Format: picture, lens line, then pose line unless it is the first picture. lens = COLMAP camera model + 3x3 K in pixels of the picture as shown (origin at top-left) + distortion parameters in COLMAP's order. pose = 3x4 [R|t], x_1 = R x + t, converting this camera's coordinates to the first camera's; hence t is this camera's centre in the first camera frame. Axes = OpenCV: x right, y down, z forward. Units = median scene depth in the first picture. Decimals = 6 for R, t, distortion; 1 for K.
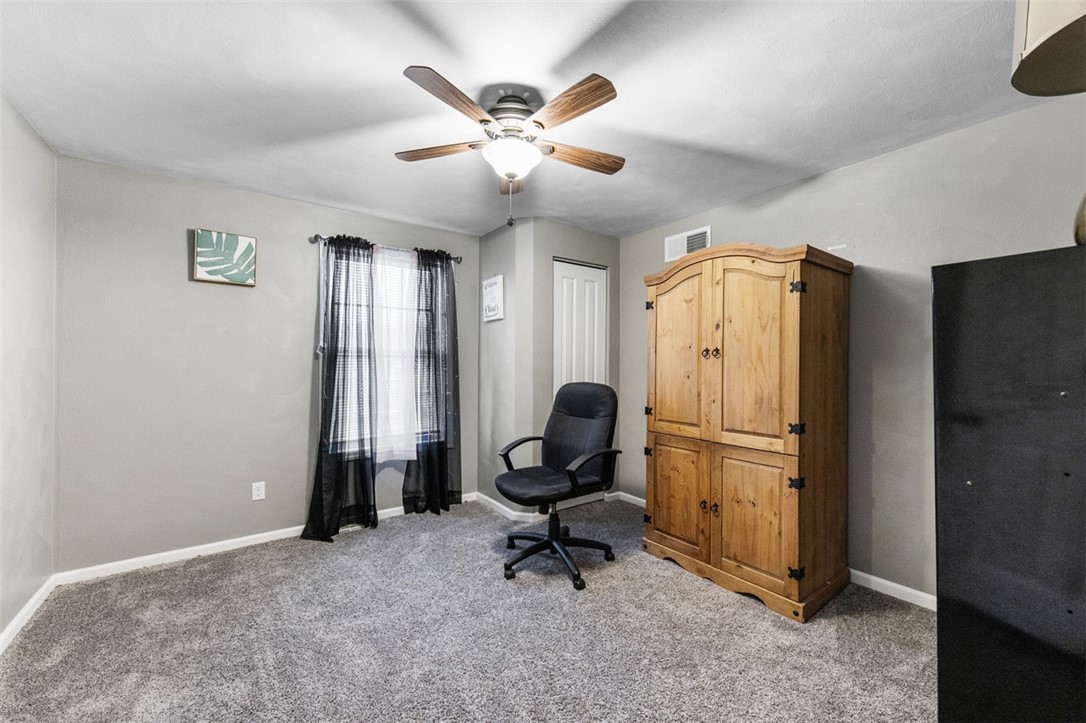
lens RADIAL K [[430.0, 0, 545.7], [0, 430.0, 361.3], [0, 0, 1]] dist [-0.000920, -0.002417]
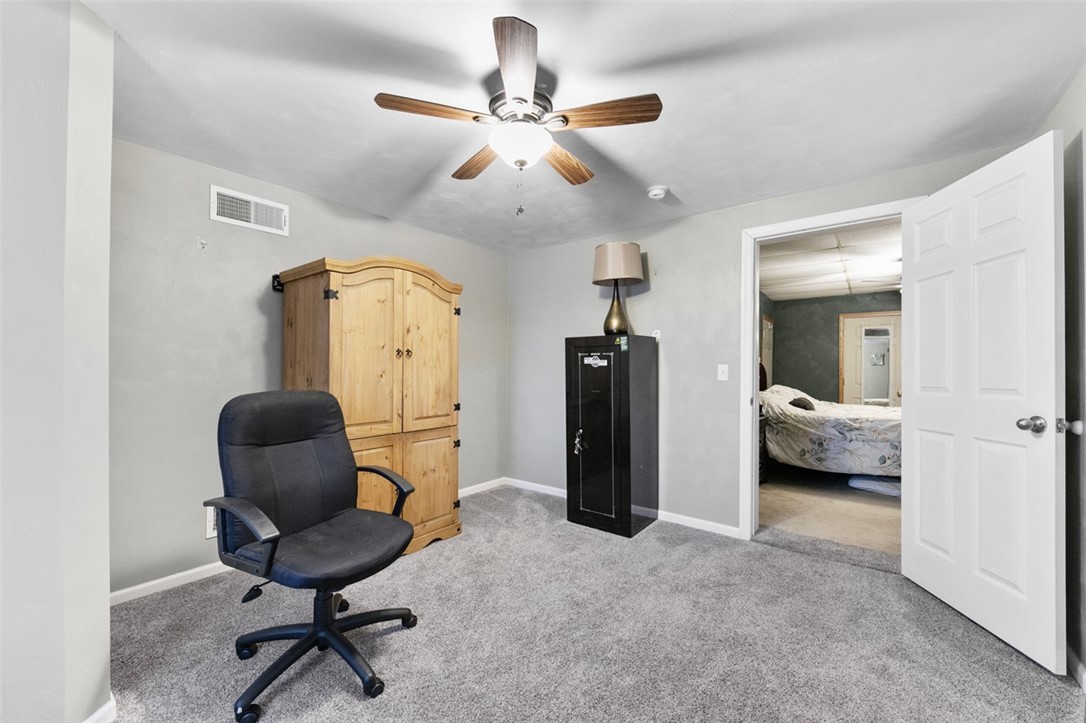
lens RADIAL K [[430.0, 0, 543.9], [0, 430.0, 365.2], [0, 0, 1]] dist [-0.000920, -0.002417]
pose [[-0.286789, -0.001891, 0.957992, -0.784708], [-0.005836, 0.999983, 0.000227, 0.008790], [-0.957976, -0.005526, -0.286795, 0.958650]]
